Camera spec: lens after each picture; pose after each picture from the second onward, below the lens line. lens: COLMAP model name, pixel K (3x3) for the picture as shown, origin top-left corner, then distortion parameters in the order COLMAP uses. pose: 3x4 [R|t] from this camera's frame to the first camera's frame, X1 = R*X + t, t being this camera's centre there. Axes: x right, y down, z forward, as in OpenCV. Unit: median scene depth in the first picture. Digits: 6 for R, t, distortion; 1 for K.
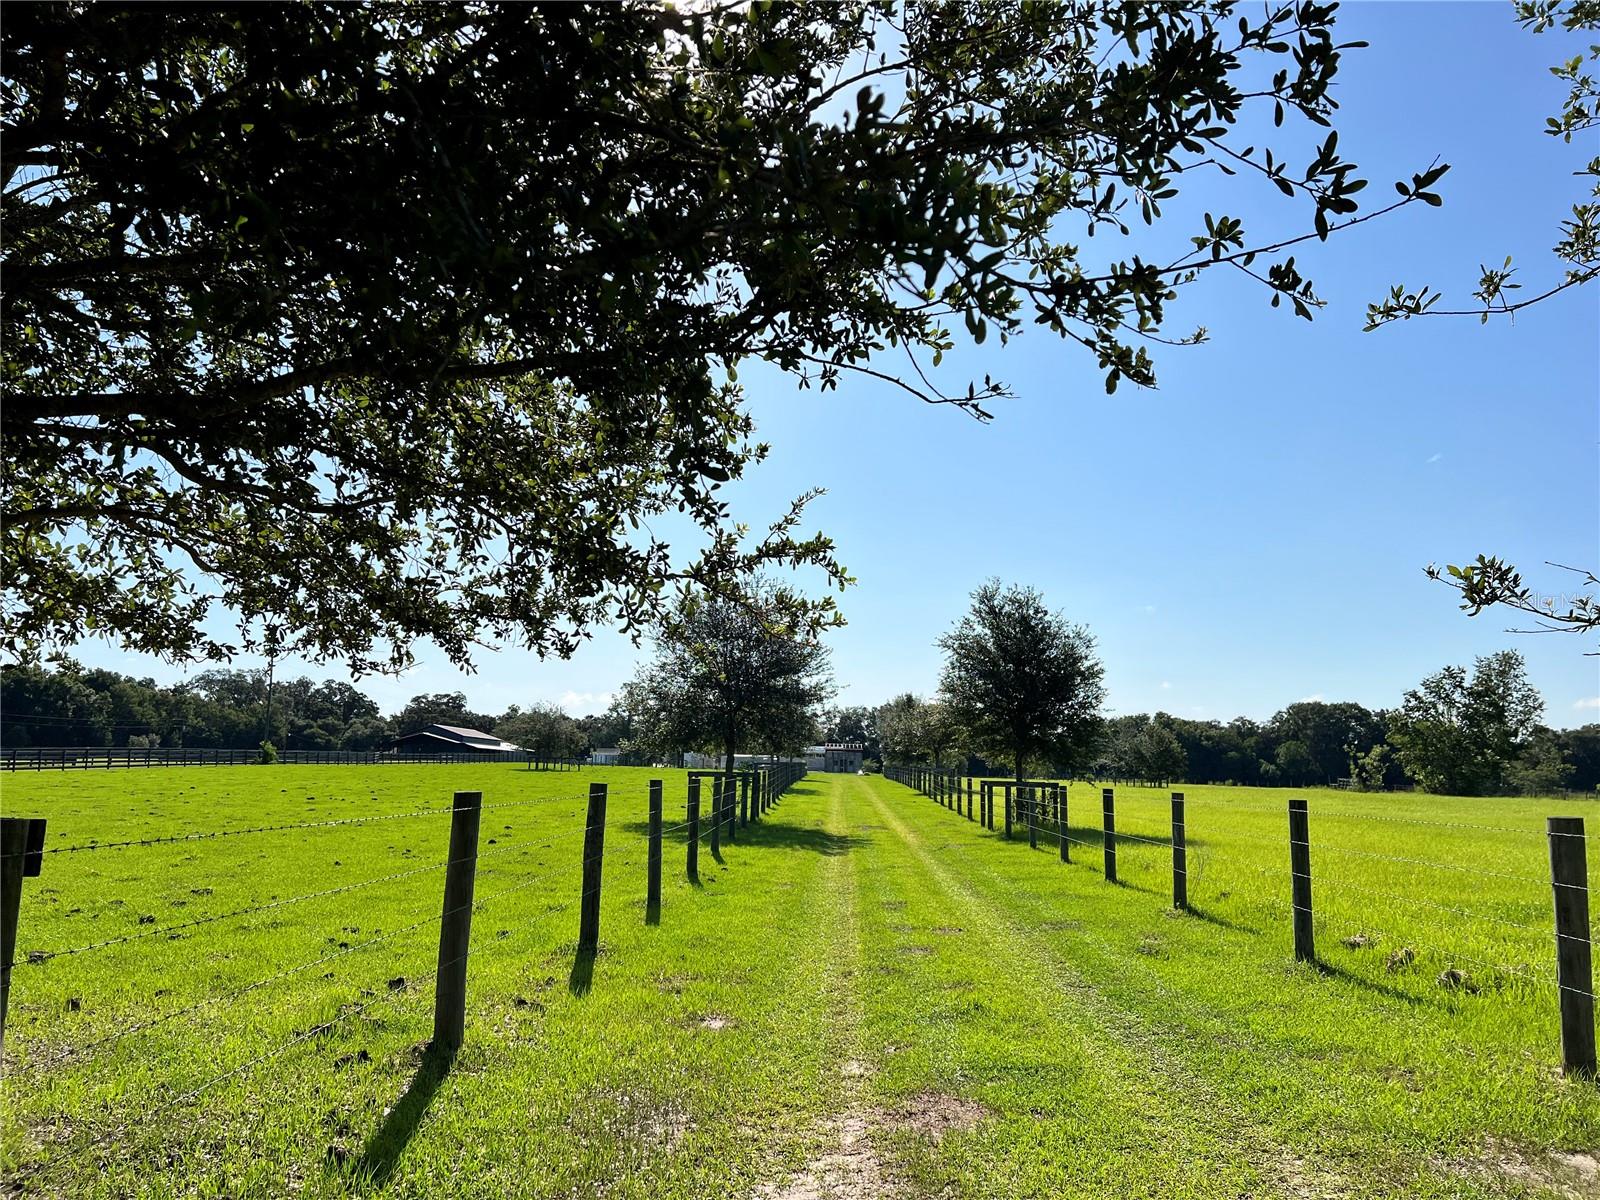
lens RADIAL K [[1208.4, 0, 800.0], [0, 1208.4, 600.0], [0, 0, 1]] dist [0.095769, -0.121215]
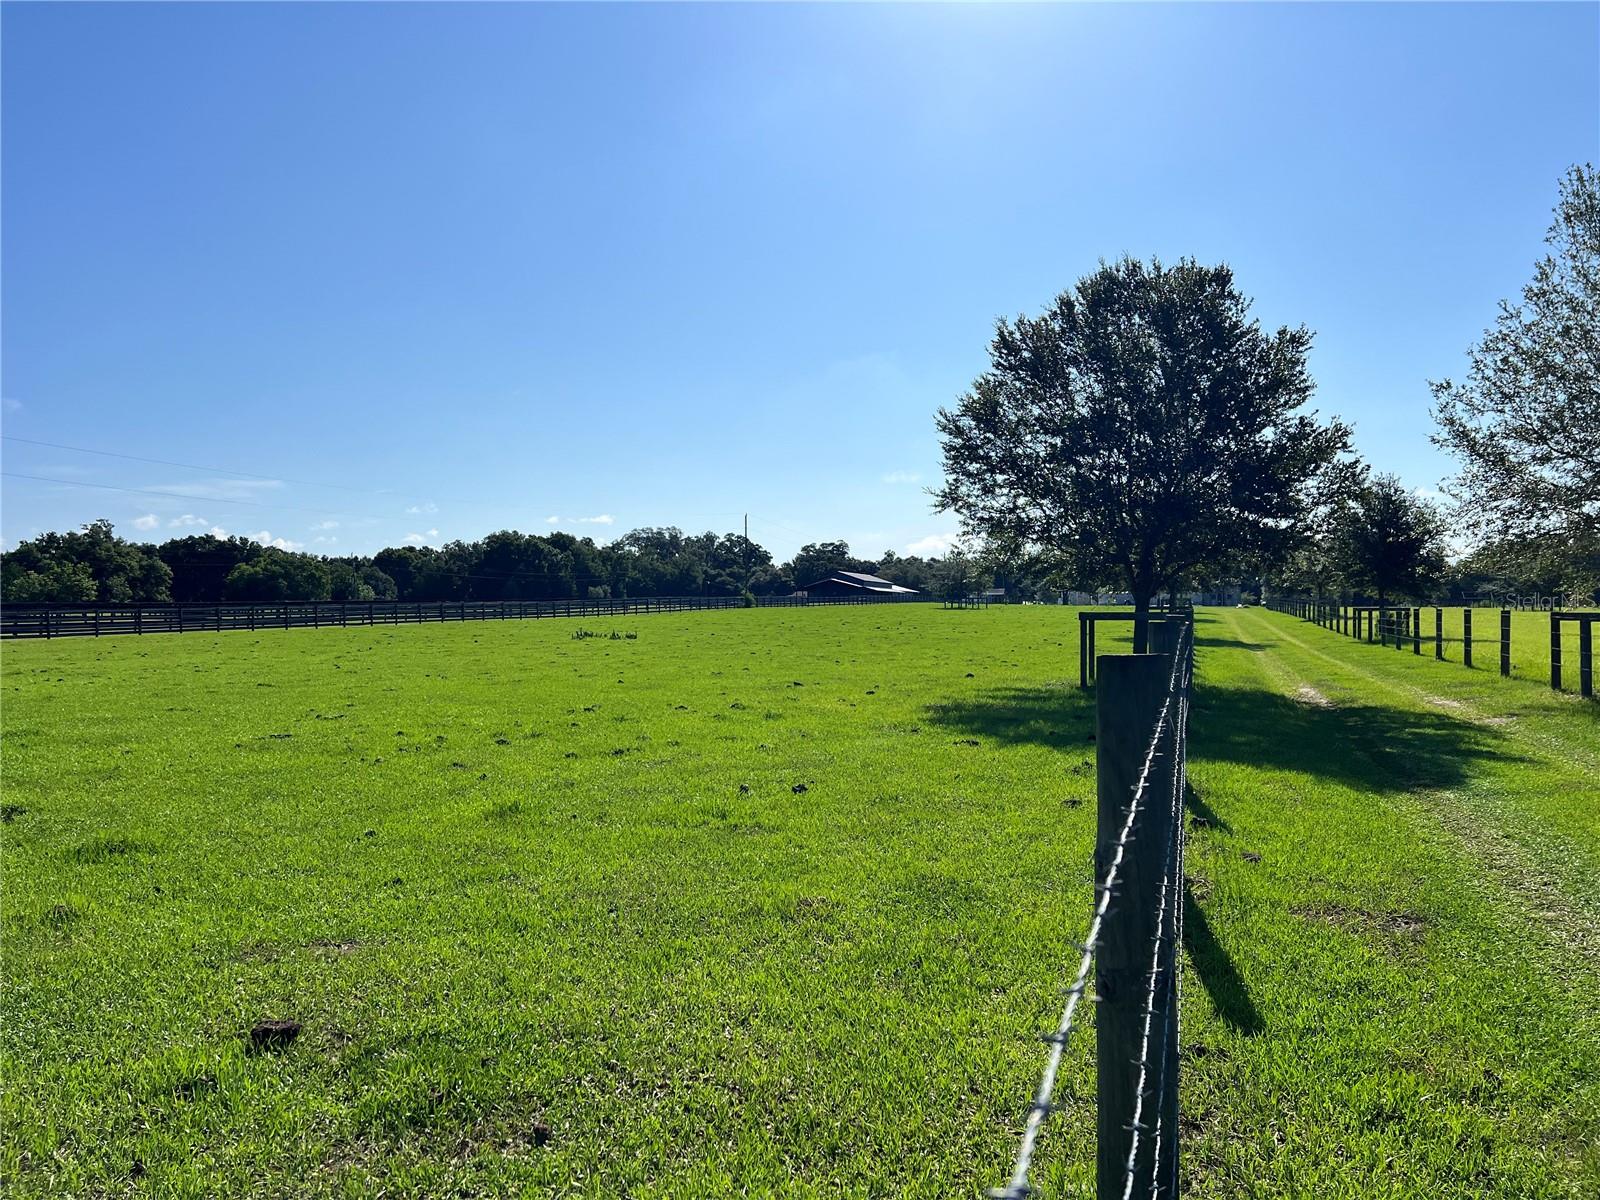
lens RADIAL K [[1208.4, 0, 800.0], [0, 1208.4, 600.0], [0, 0, 1]] dist [0.095769, -0.121215]
pose [[0.958368, -0.024013, -0.284525, -0.012211], [0.061371, 0.990492, 0.123121, -0.014756], [0.278863, -0.135456, 0.950730, -0.103829]]
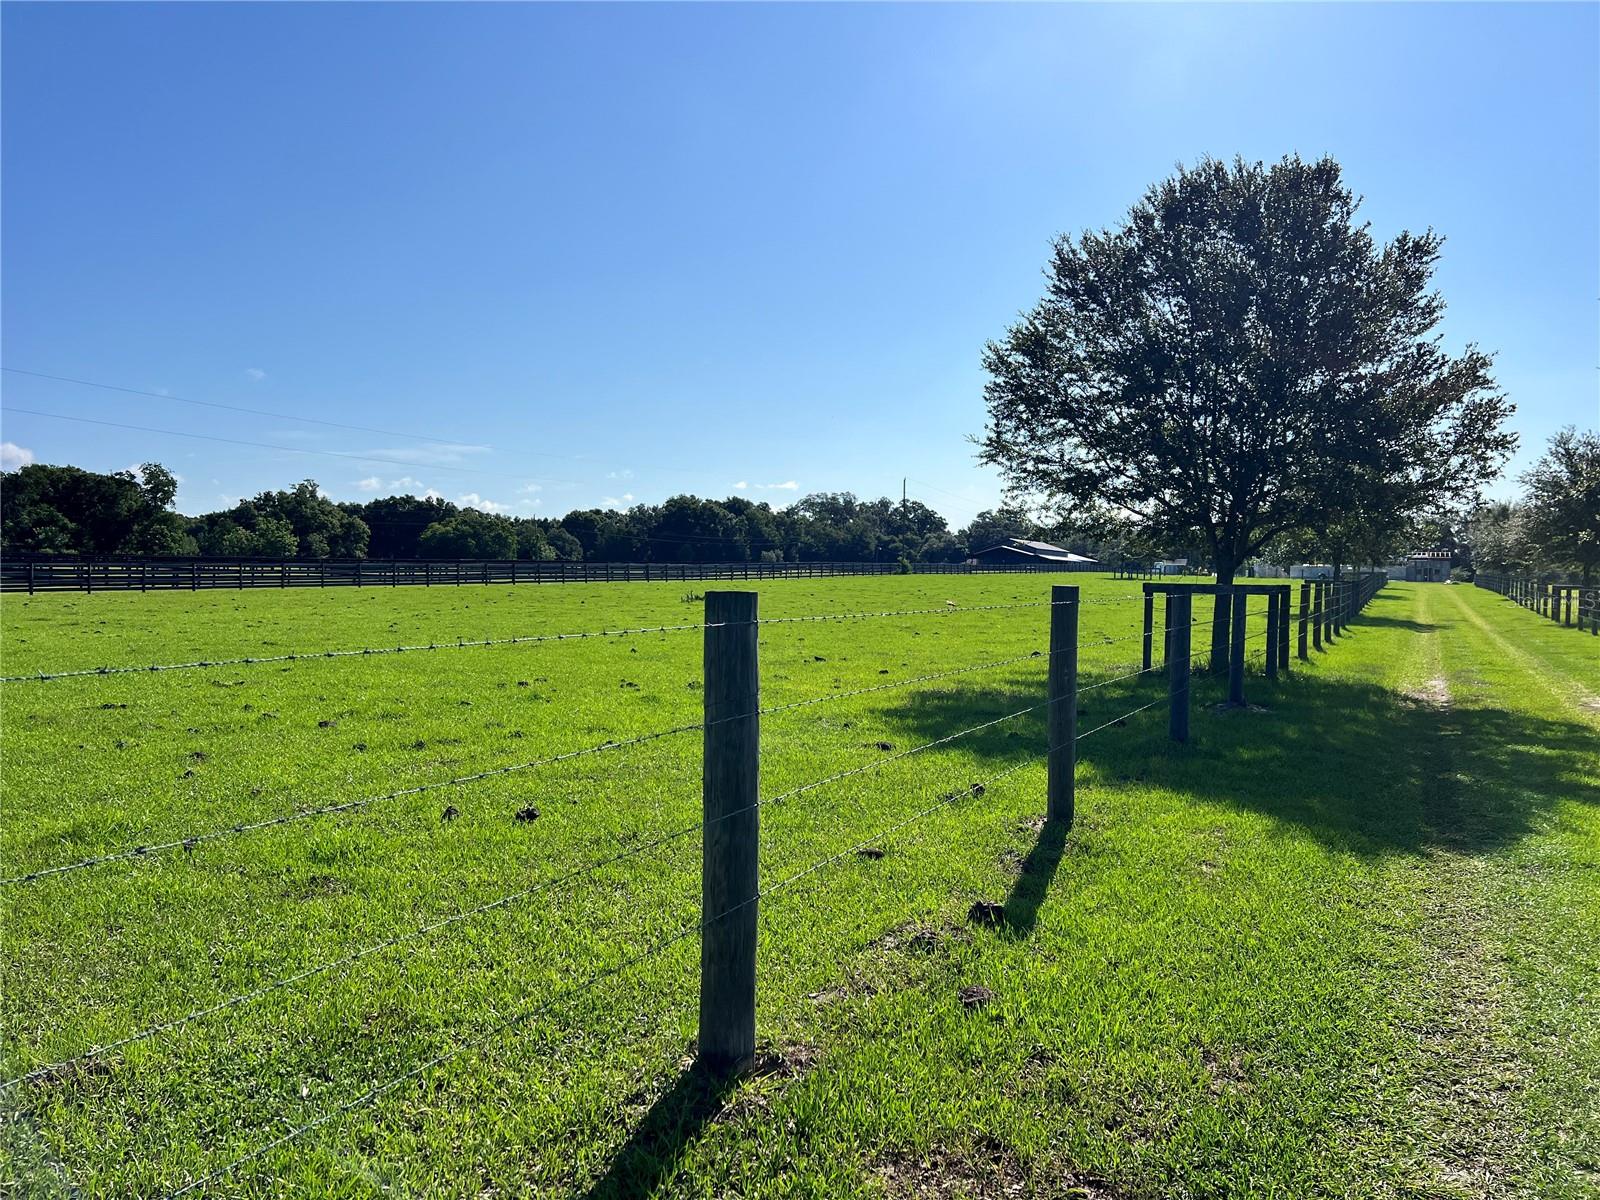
lens RADIAL K [[1203.5, 0, 800.0], [0, 1203.5, 600.0], [0, 0, 1]] dist [0.085164, -0.101719]
pose [[0.905394, 0.004620, -0.424548, -0.003753], [0.061354, 0.988022, 0.141595, -0.012000], [0.420117, -0.154247, 0.894265, -0.086211]]
